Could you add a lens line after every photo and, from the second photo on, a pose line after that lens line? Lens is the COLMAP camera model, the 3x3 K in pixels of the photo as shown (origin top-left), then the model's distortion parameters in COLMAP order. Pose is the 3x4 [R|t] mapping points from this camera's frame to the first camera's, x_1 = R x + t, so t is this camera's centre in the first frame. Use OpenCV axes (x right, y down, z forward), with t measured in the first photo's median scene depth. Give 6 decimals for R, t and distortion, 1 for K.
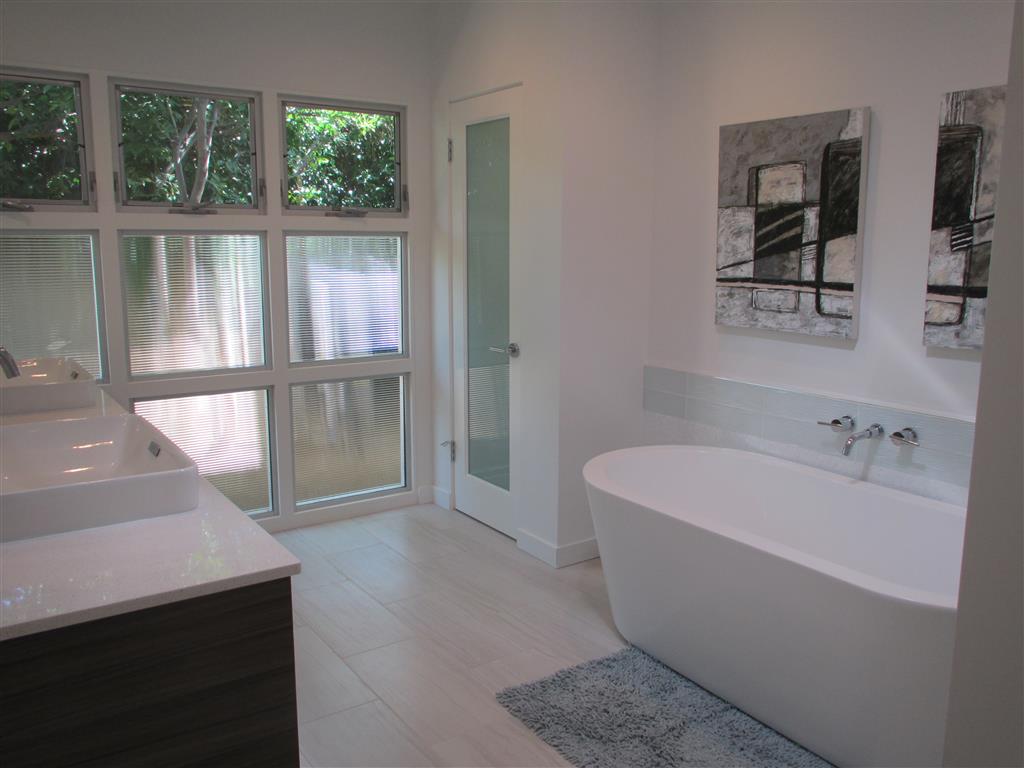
lens RADIAL K [[852.6, 0, 512.0], [0, 852.6, 384.0], [0, 0, 1]] dist [-0.024974, 0.005390]
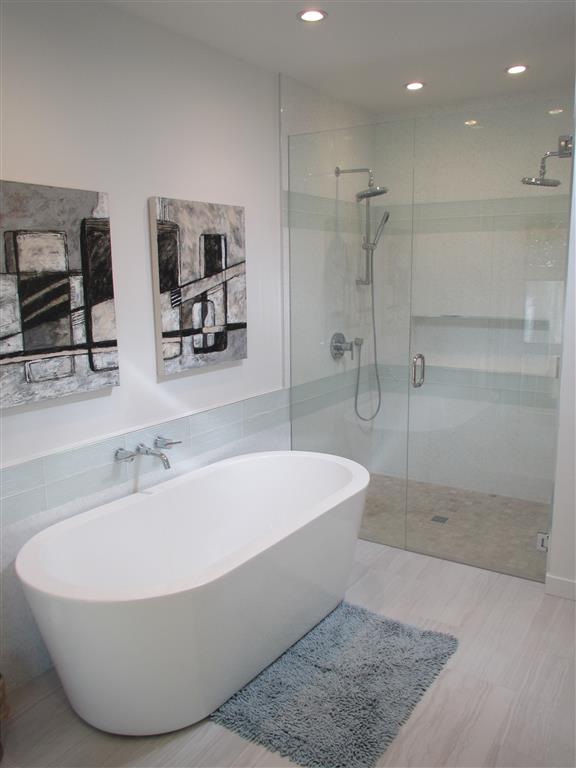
lens RADIAL K [[639.5, 0, 288.0], [0, 639.5, 384.0], [0, 0, 1]] dist [-0.024974, 0.005390]
pose [[-0.385467, -0.159048, 0.908911, -0.497831], [0.163276, 0.957732, 0.236836, -0.221862], [-0.908161, 0.239696, -0.343206, 1.053822]]
